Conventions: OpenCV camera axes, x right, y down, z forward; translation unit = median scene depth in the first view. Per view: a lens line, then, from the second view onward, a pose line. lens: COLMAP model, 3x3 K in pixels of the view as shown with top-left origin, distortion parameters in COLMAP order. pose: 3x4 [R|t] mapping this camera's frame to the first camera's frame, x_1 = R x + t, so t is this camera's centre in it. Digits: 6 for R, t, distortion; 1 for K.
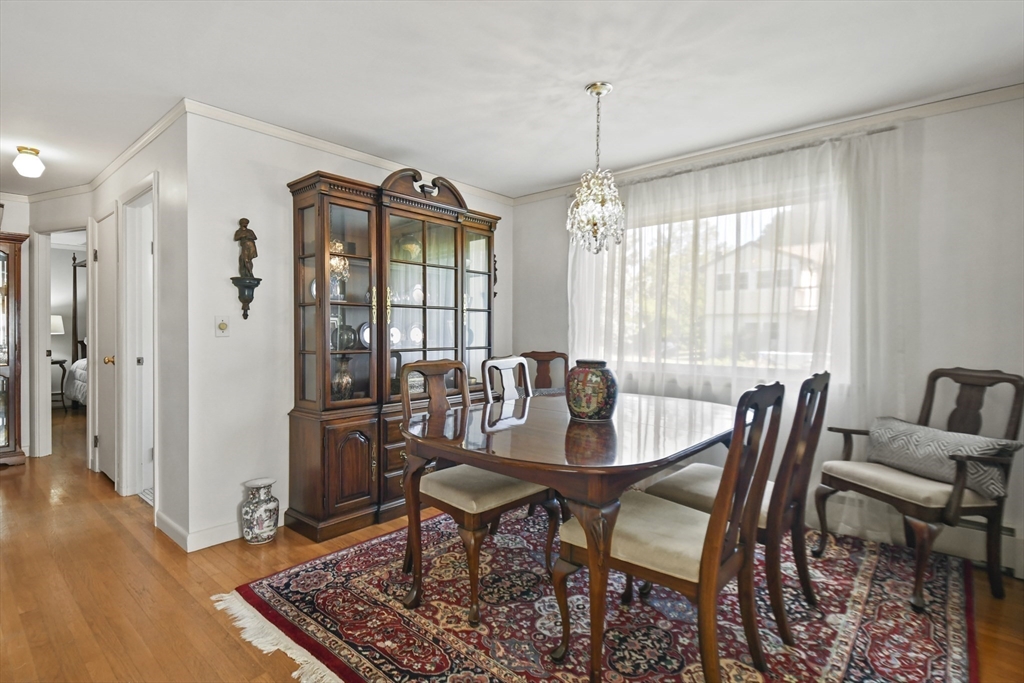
lens RADIAL K [[509.1, 0, 509.8], [0, 509.1, 329.7], [0, 0, 1]] dist [-0.000236, 0.000033]
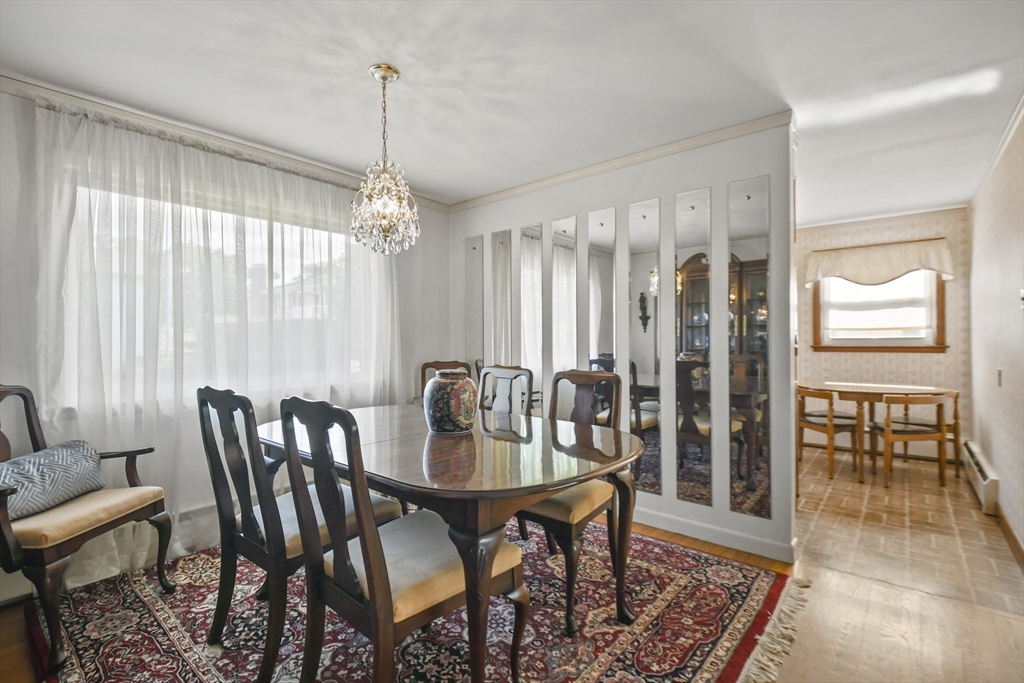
lens RADIAL K [[451.2, 0, 513.4], [0, 451.2, 336.1], [0, 0, 1]] dist [-0.002008, -0.000342]
pose [[-0.014882, -0.003036, 0.999885, -0.593867], [0.005939, 0.999977, 0.003125, -0.010519], [-0.999872, 0.005984, -0.014863, 0.746654]]
